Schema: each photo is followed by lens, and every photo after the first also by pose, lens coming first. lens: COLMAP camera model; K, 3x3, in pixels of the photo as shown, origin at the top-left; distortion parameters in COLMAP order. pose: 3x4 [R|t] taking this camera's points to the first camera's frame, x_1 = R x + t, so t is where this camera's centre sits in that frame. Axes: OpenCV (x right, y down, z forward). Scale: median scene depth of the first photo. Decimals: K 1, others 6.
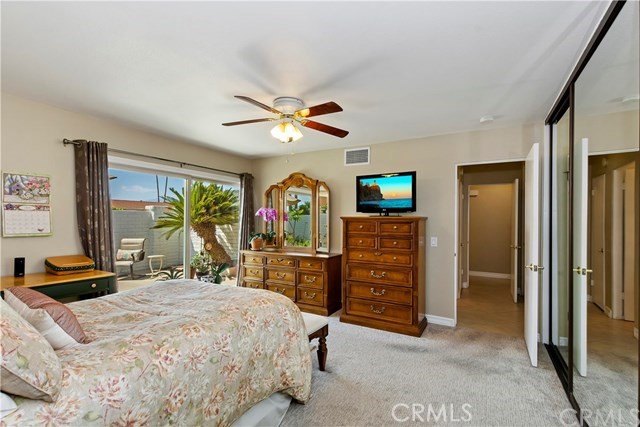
lens RADIAL K [[292.2, 0, 320.4], [0, 292.2, 216.7], [0, 0, 1]] dist [-0.002313, -0.000319]
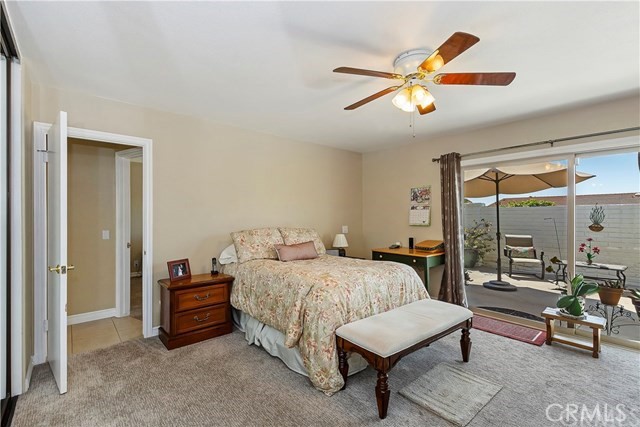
lens RADIAL K [[292.2, 0, 320.3], [0, 292.2, 214.4], [0, 0, 1]] dist [-0.002313, -0.000319]
pose [[-0.342773, -0.011047, -0.939353, 0.702674], [0.006782, 0.999876, -0.014234, 0.025228], [0.939394, -0.011250, -0.342655, 1.041903]]
